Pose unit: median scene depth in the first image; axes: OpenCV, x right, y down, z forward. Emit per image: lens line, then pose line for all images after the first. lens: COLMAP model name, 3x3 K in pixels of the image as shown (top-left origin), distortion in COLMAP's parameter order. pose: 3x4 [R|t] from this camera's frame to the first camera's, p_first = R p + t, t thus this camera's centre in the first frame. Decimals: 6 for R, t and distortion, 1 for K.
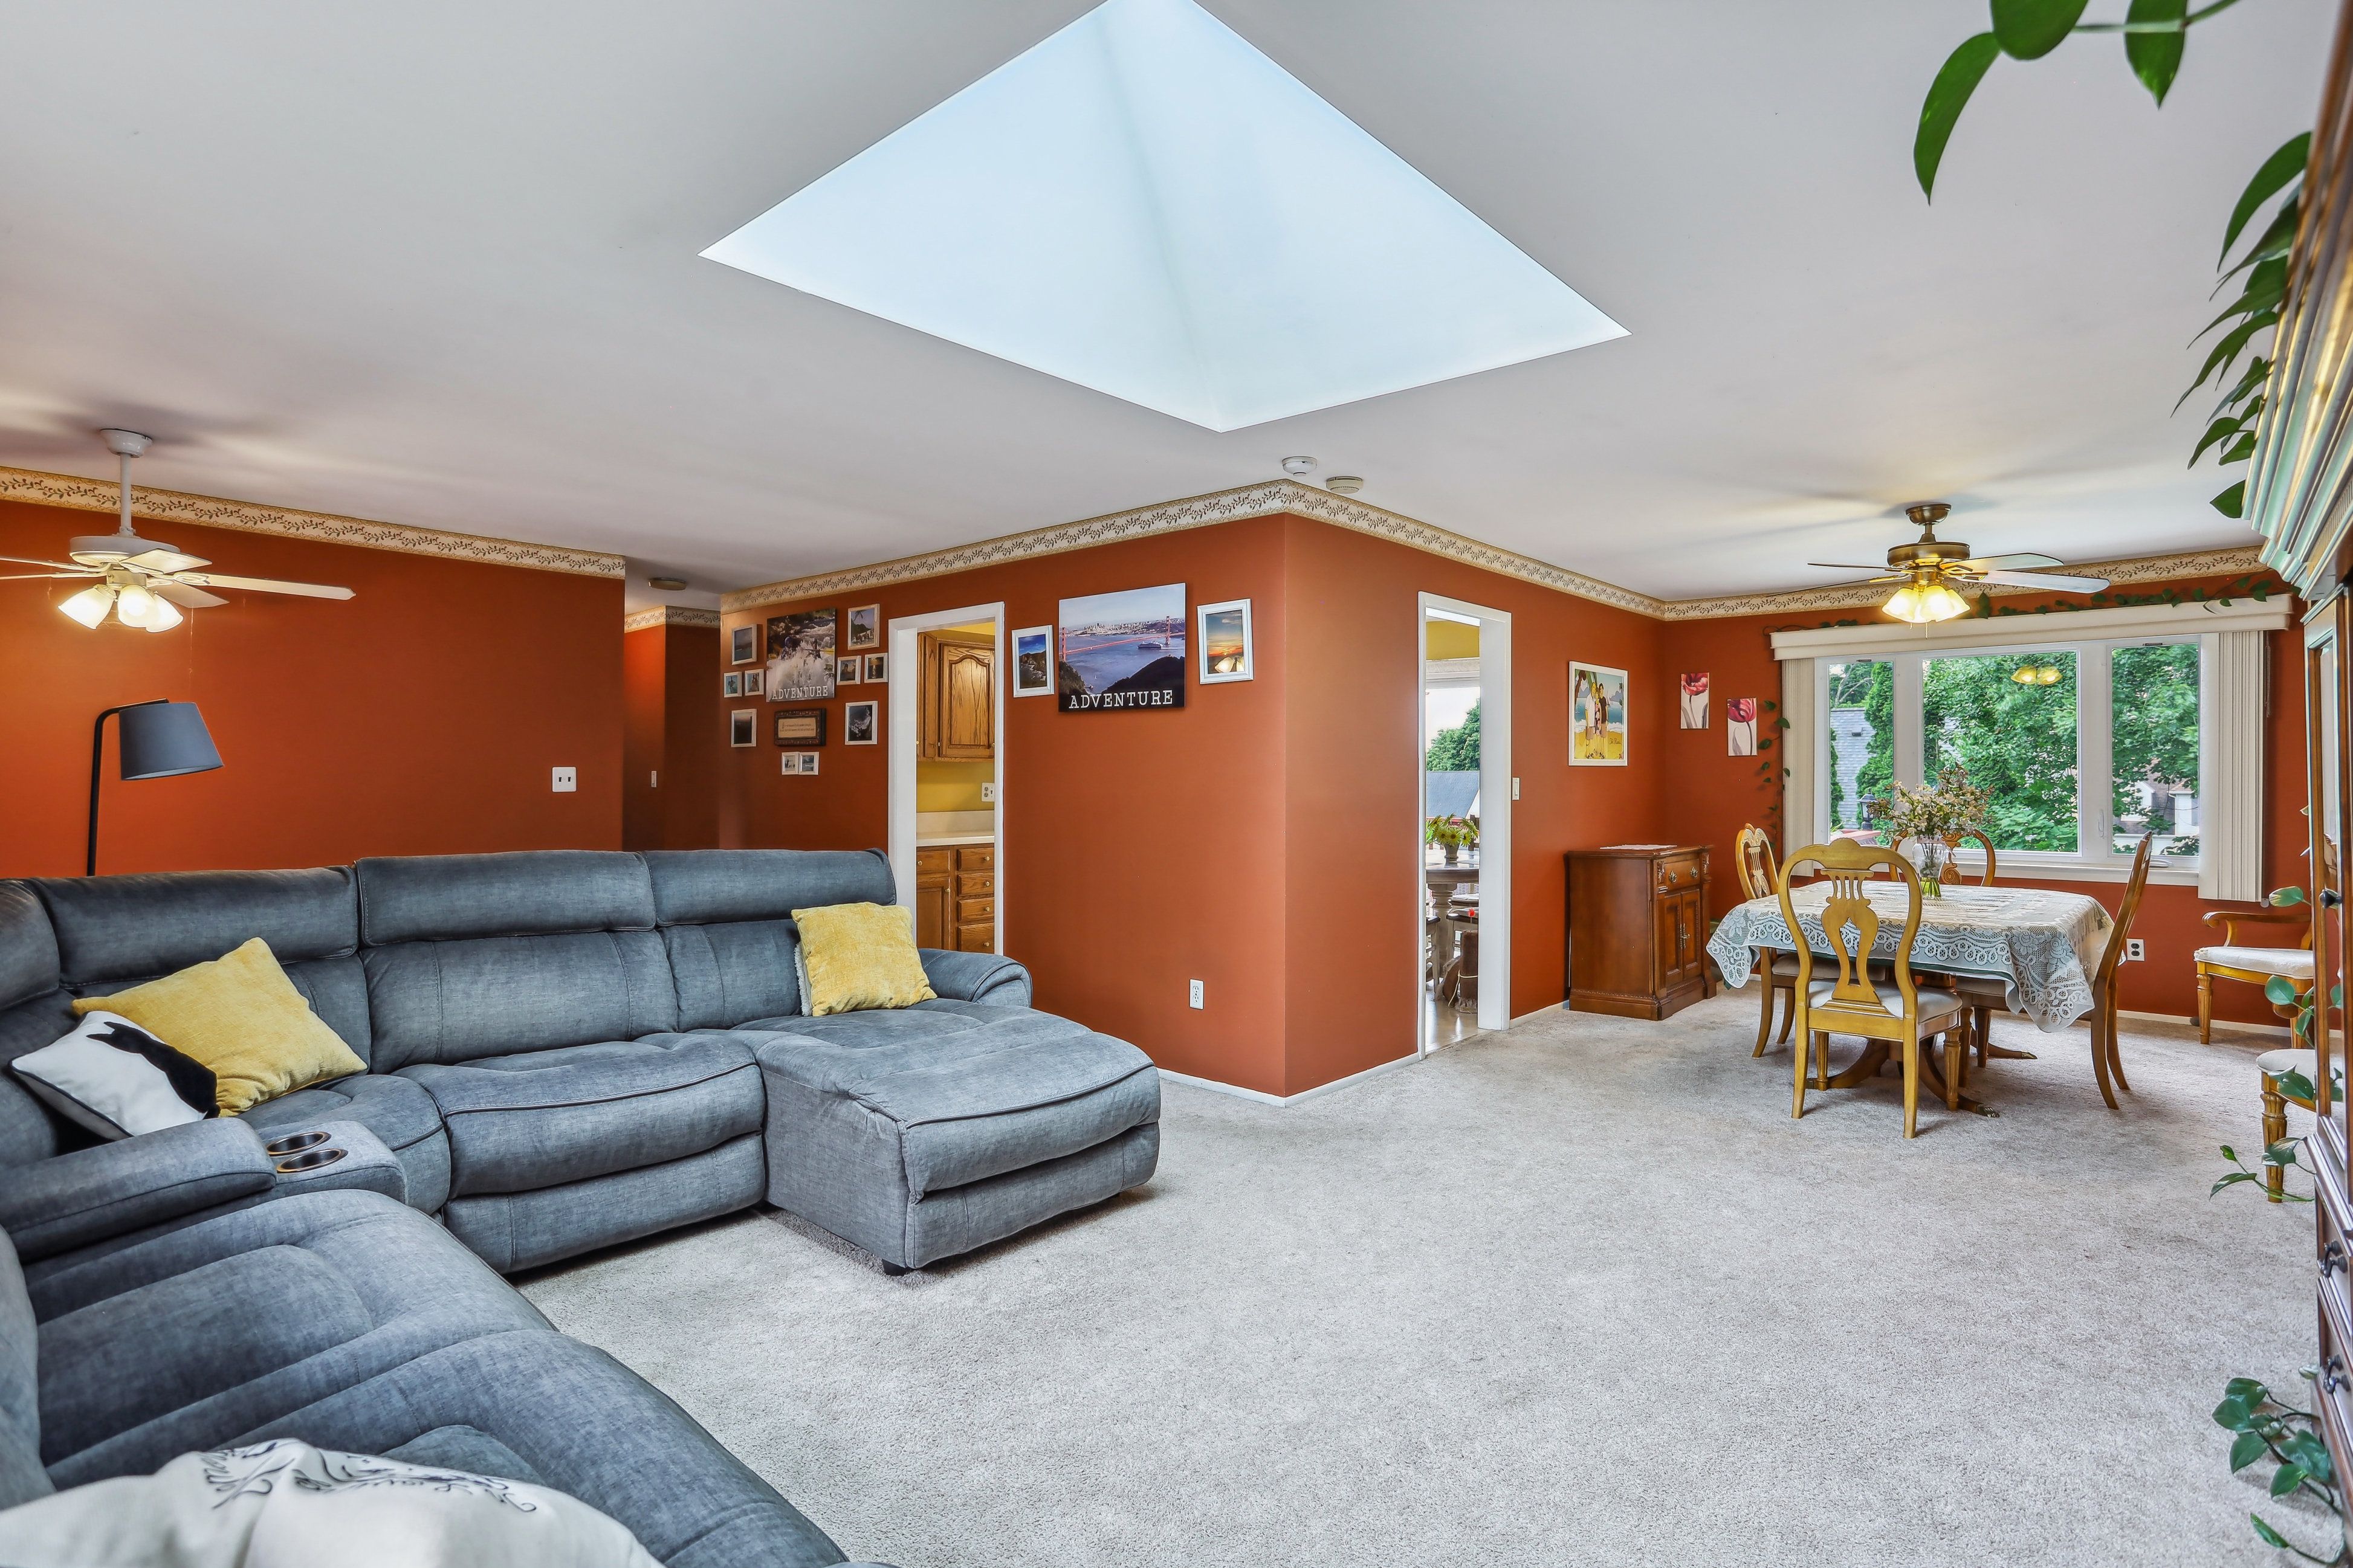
lens RADIAL K [[1175.0, 0, 1174.7], [0, 1175.0, 770.9], [0, 0, 1]] dist [-0.054212, 0.034394]
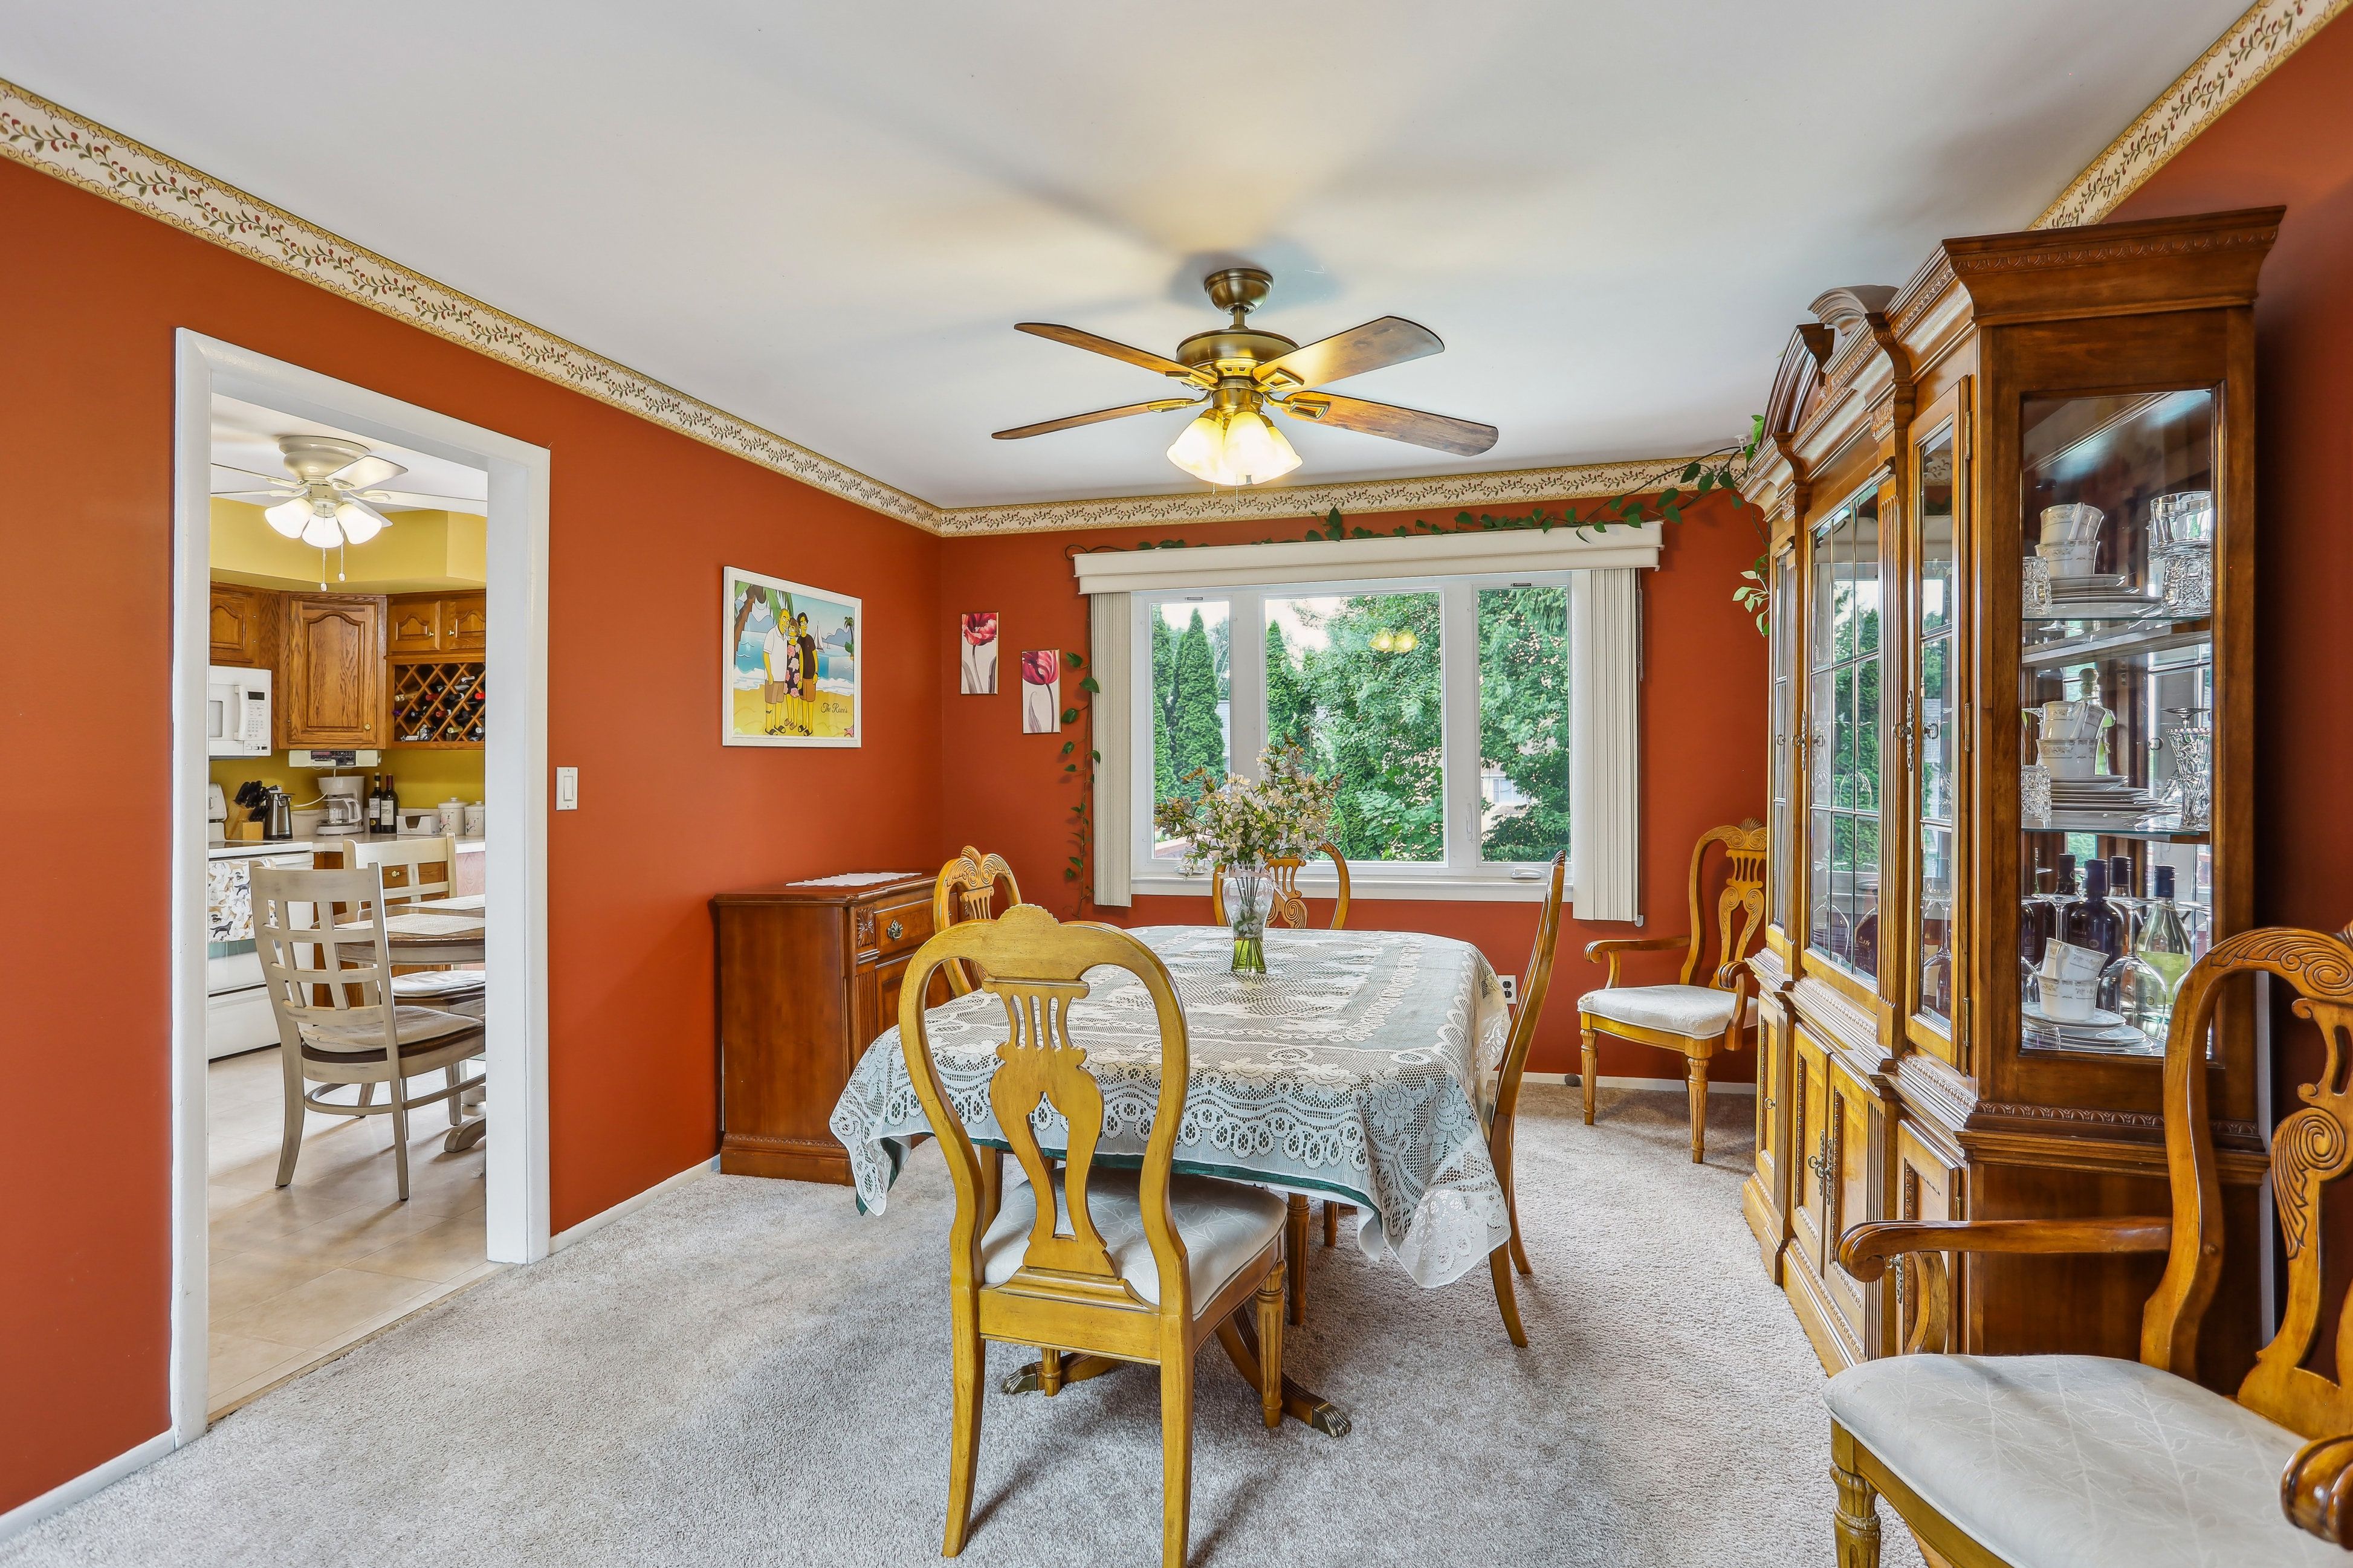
lens RADIAL K [[1170.9, 0, 1173.9], [0, 1170.9, 745.6], [0, 0, 1]] dist [-0.056391, 0.035190]
pose [[0.895785, -0.000033, 0.444488, 0.258567], [0.006271, 0.999901, -0.012563, 0.003657], [-0.444443, 0.014041, 0.895697, 0.353658]]
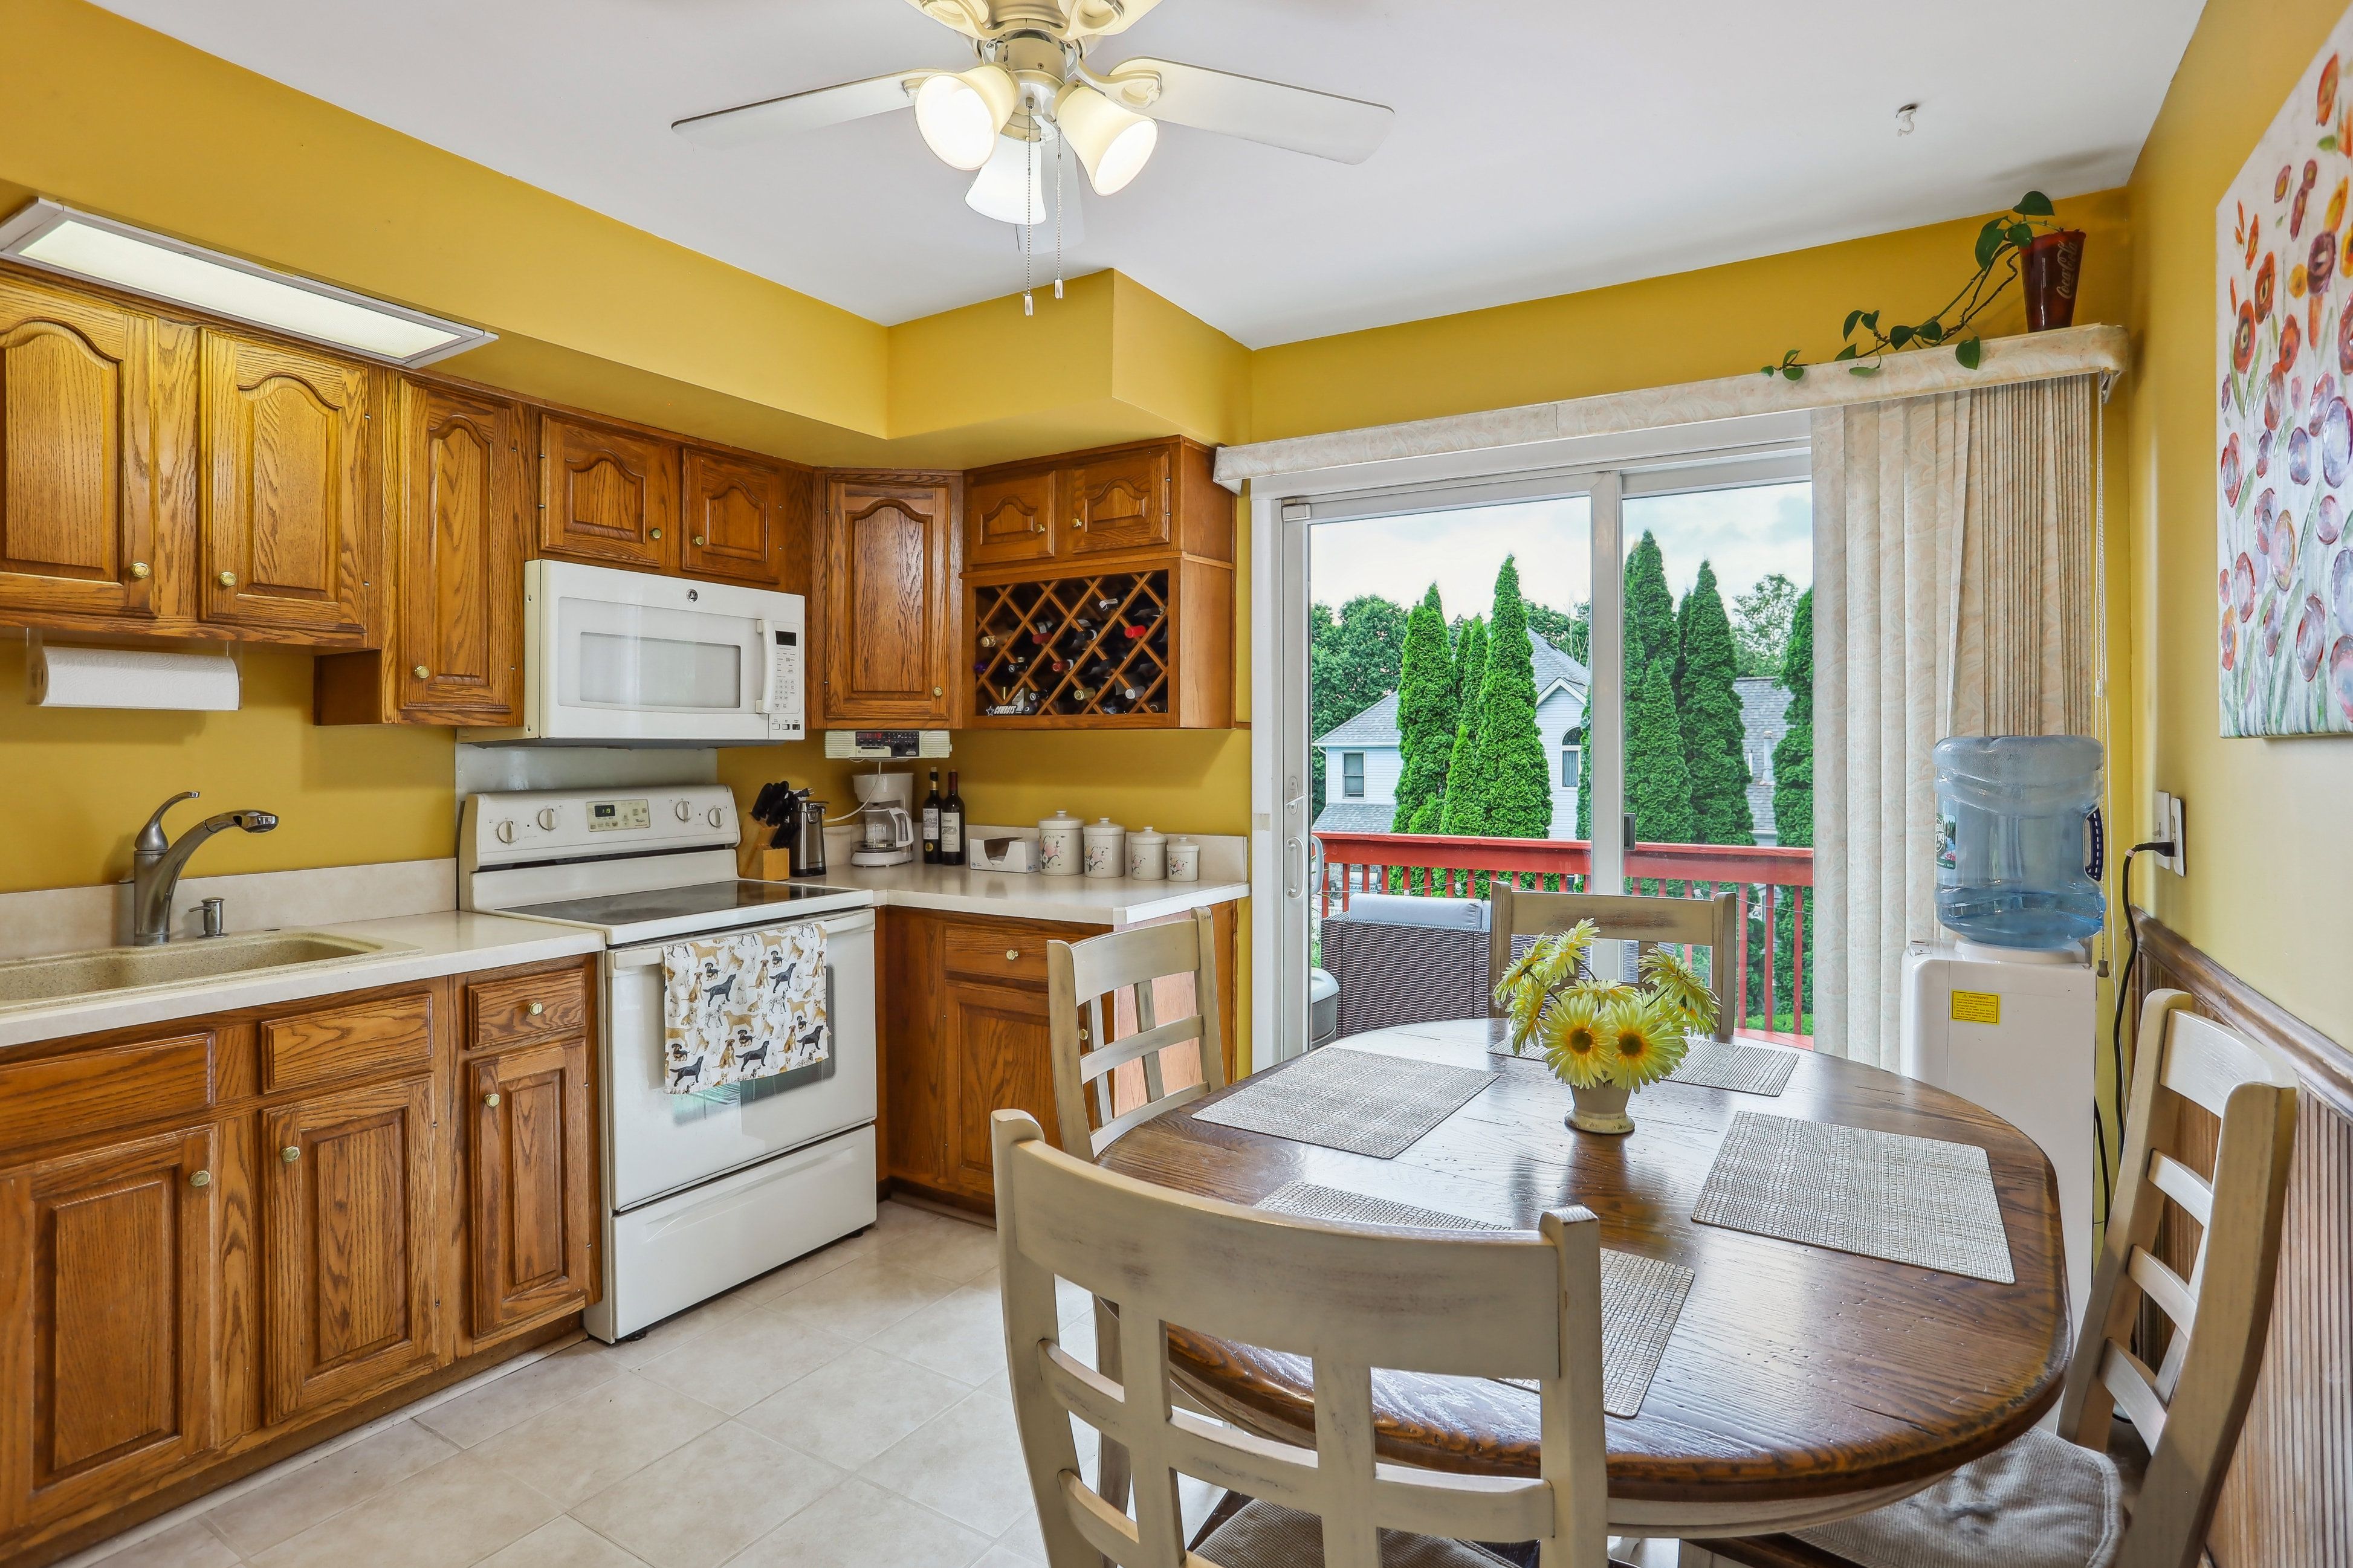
lens RADIAL K [[1170.9, 0, 1173.9], [0, 1170.9, 745.6], [0, 0, 1]] dist [-0.056391, 0.035190]
pose [[0.983950, -0.003869, 0.178402, 0.121125], [0.004637, 0.999982, -0.003889, 0.001821], [-0.178383, 0.004653, 0.983950, 0.823222]]
